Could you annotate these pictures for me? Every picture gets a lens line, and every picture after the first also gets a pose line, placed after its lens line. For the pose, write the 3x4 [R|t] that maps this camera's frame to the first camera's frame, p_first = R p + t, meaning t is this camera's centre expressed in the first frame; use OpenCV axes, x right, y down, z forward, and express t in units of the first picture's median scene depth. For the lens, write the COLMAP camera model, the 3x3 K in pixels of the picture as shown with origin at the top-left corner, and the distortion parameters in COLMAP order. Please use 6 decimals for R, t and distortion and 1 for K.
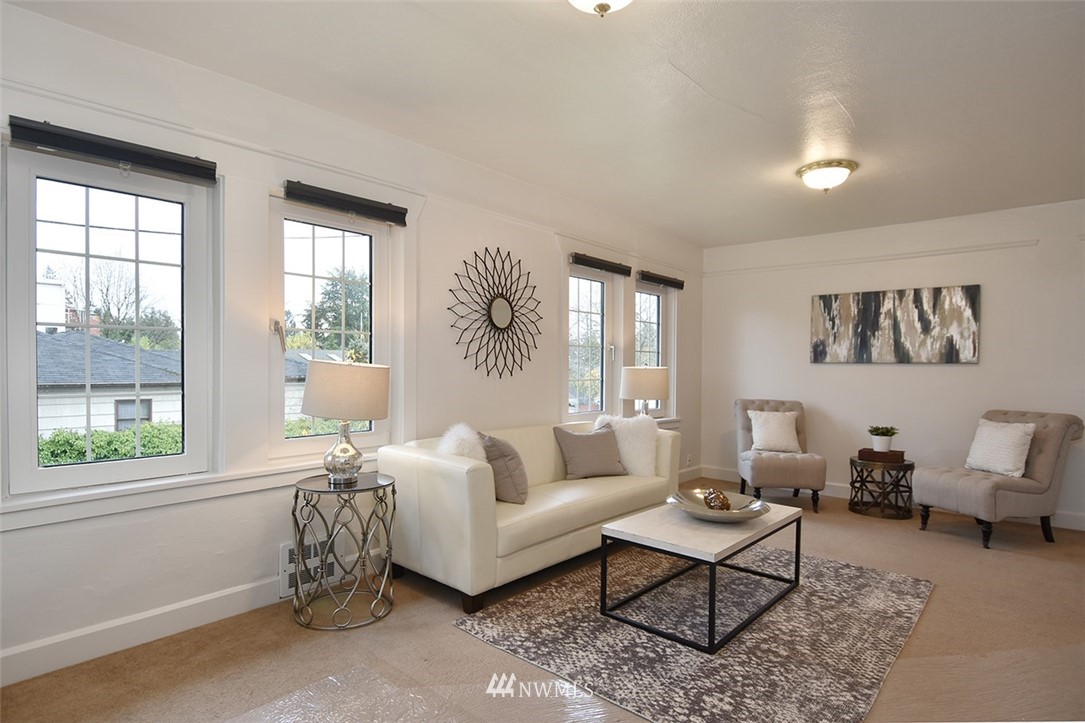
lens RADIAL K [[581.1, 0, 546.9], [0, 581.1, 365.2], [0, 0, 1]] dist [0.010154, -0.016244]
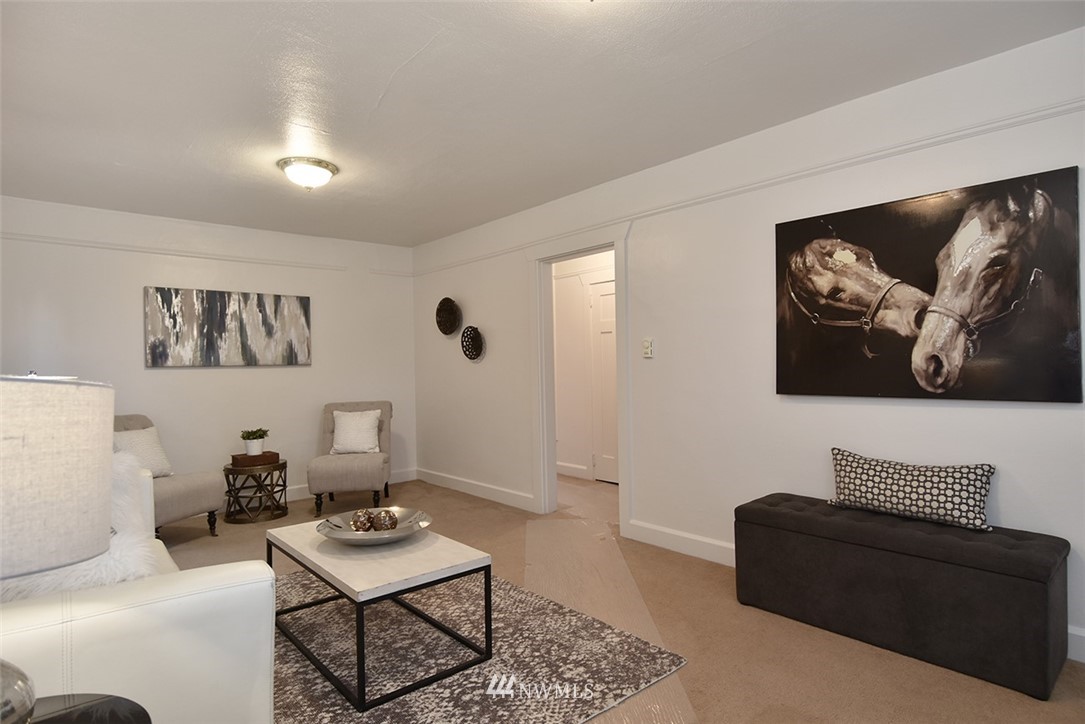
lens RADIAL K [[581.1, 0, 538.8], [0, 581.1, 362.5], [0, 0, 1]] dist [0.010154, -0.016244]
pose [[0.130186, -0.007672, 0.991460, -0.401197], [0.019185, 0.999802, 0.005217, -0.005543], [-0.991304, 0.018342, 0.130308, 0.457435]]
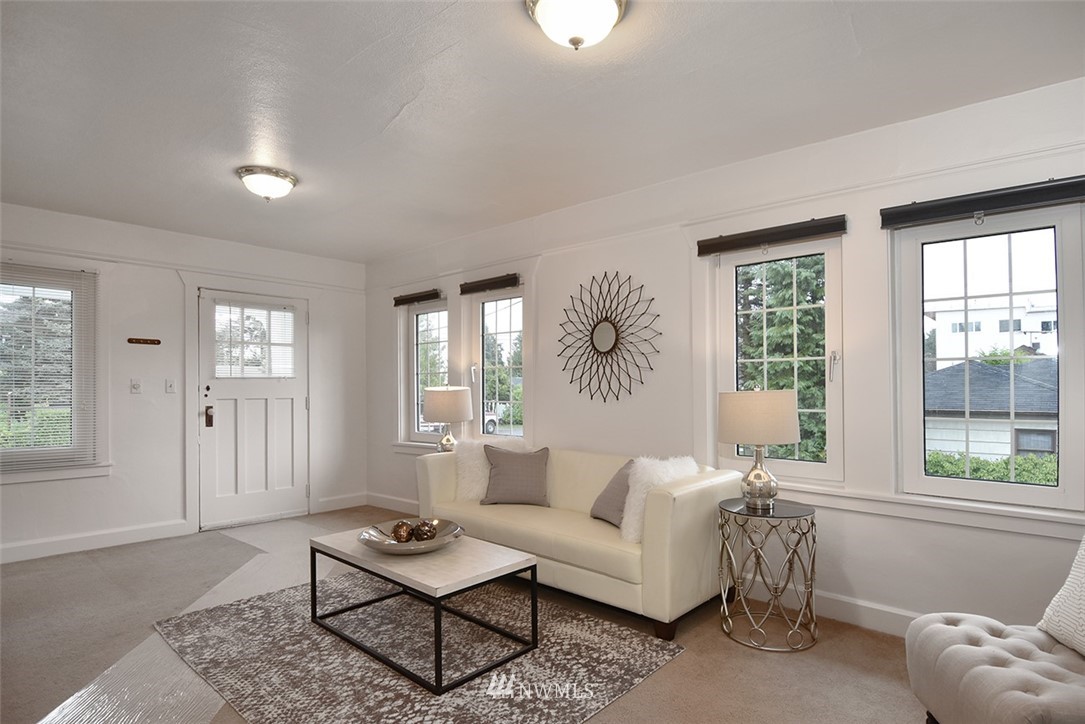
lens RADIAL K [[581.1, 0, 541.5], [0, 581.1, 379.8], [0, 0, 1]] dist [0.010154, -0.016244]
pose [[-0.023172, -0.021860, -0.999492, 0.891695], [-0.002476, 0.999759, -0.021809, 0.005979], [0.999728, 0.001969, -0.023221, 0.888018]]
